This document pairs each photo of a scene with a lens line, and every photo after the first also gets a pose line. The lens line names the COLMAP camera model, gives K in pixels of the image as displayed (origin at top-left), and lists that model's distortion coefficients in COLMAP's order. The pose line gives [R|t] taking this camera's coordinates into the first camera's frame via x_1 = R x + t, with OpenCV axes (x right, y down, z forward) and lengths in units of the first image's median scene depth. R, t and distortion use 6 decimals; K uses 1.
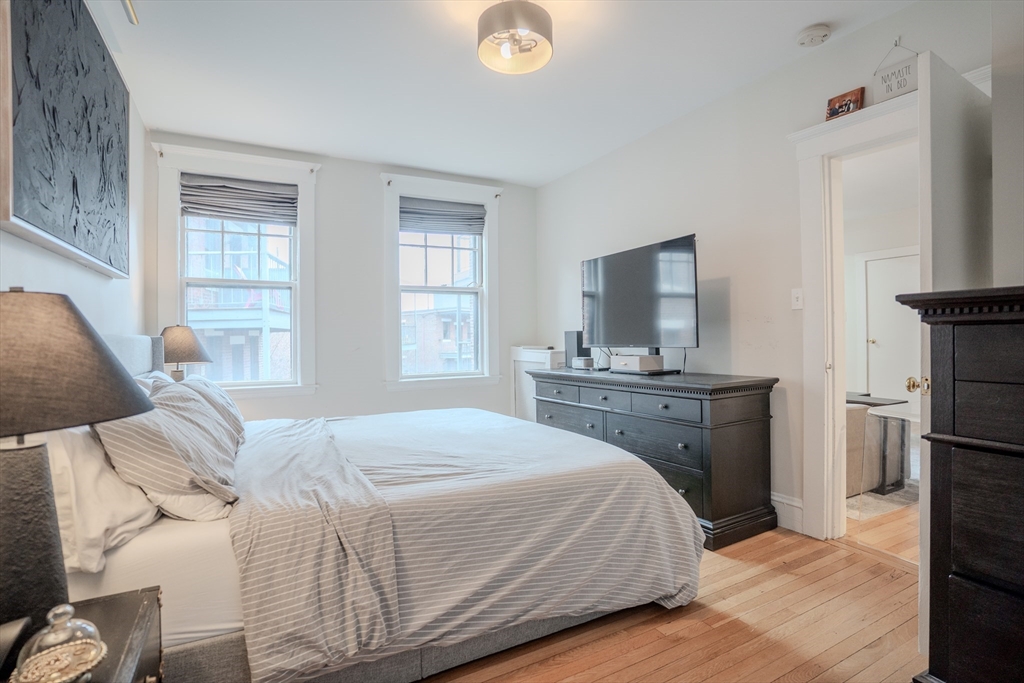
lens RADIAL K [[511.6, 0, 509.3], [0, 511.6, 334.8], [0, 0, 1]] dist [-0.100870, 0.058857]
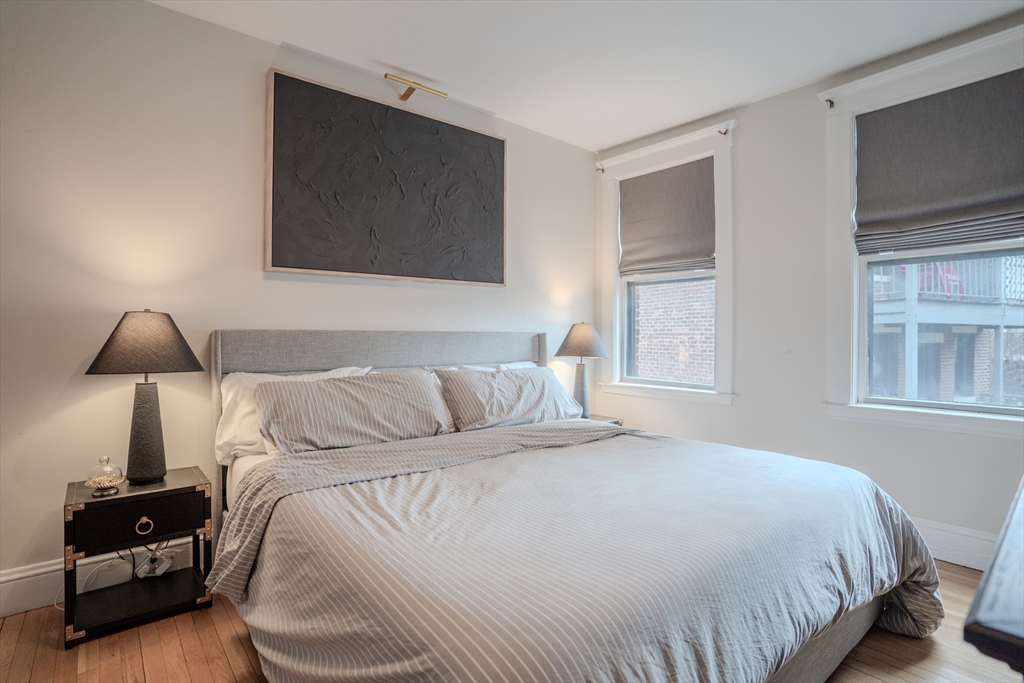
lens RADIAL K [[511.6, 0, 509.3], [0, 511.6, 334.8], [0, 0, 1]] dist [-0.100870, 0.058857]
pose [[0.170278, 0.015295, -0.985277, 0.339104], [-0.006808, 0.999874, 0.014345, -0.004664], [0.985373, 0.004265, 0.170360, 0.492757]]
